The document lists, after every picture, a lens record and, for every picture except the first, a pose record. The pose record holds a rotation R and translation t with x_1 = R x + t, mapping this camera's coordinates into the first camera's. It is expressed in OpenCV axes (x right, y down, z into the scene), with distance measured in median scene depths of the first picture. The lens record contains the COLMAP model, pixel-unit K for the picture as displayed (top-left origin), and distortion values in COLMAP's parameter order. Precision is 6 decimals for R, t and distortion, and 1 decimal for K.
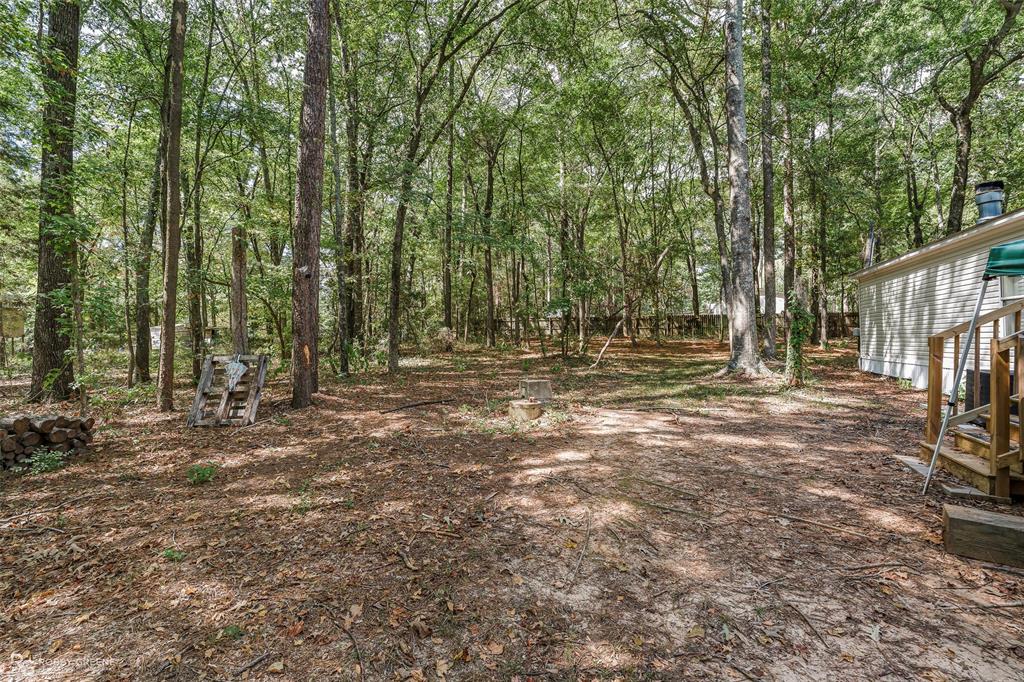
lens RADIAL K [[463.7, 0, 513.2], [0, 463.7, 342.0], [0, 0, 1]] dist [-0.008374, 0.001298]
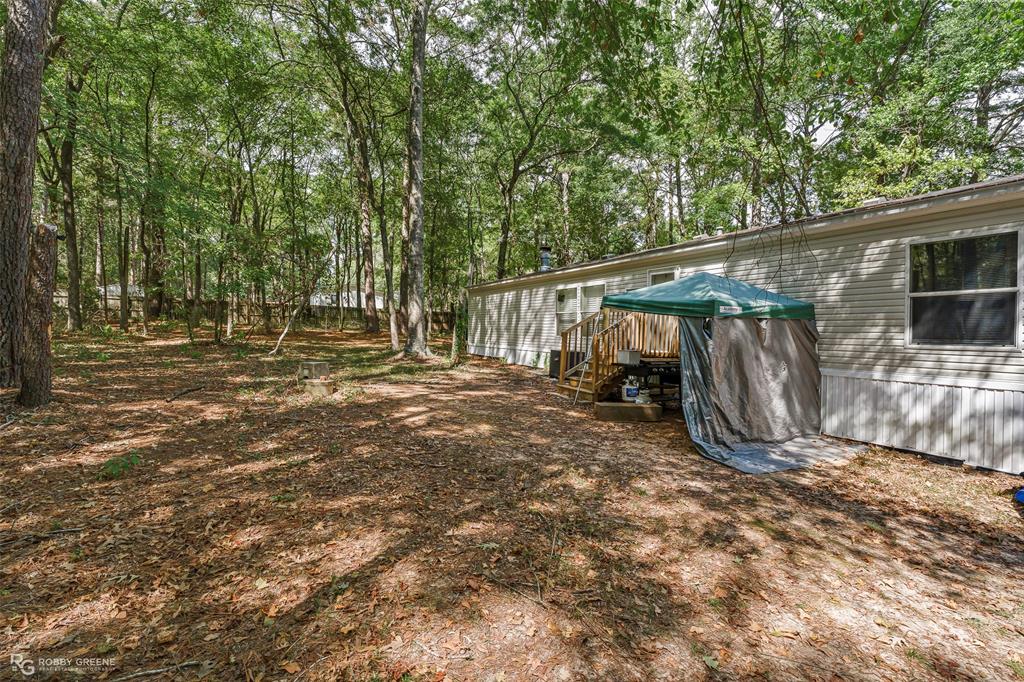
lens RADIAL K [[463.7, 0, 509.8], [0, 463.7, 339.5], [0, 0, 1]] dist [-0.008374, 0.001298]
pose [[0.648563, 0.011062, 0.761081, -0.343975], [-0.024671, 0.999675, 0.006493, 0.005787], [-0.760761, -0.022988, 0.648625, -0.063901]]
